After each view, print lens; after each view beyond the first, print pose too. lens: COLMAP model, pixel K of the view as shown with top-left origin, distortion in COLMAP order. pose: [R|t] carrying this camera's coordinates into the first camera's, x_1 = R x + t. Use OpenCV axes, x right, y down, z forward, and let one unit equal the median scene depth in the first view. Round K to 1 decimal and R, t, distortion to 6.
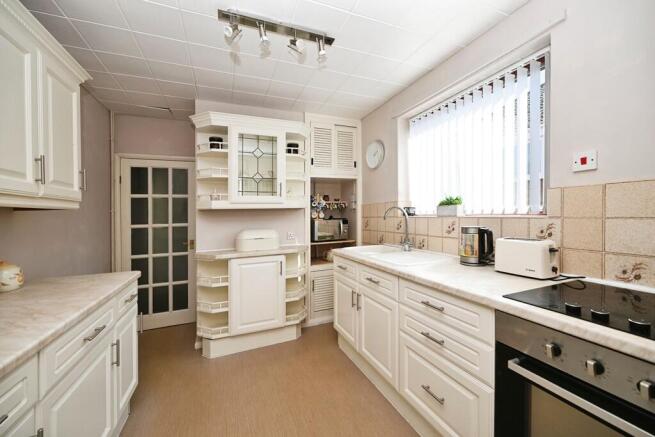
lens RADIAL K [[258.4, 0, 330.4], [0, 258.4, 215.9], [0, 0, 1]] dist [0.000833, 0.000013]
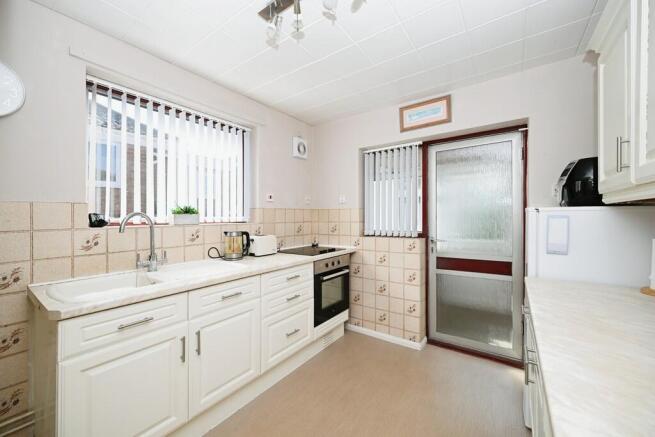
lens RADIAL K [[258.4, 0, 330.4], [0, 258.4, 217.5], [0, 0, 1]] dist [0.000833, 0.000013]
pose [[-0.526401, 0.015246, 0.850100, -0.725669], [0.021603, 0.999756, -0.004553, -0.010685], [-0.849962, 0.015968, -0.526602, 1.067991]]
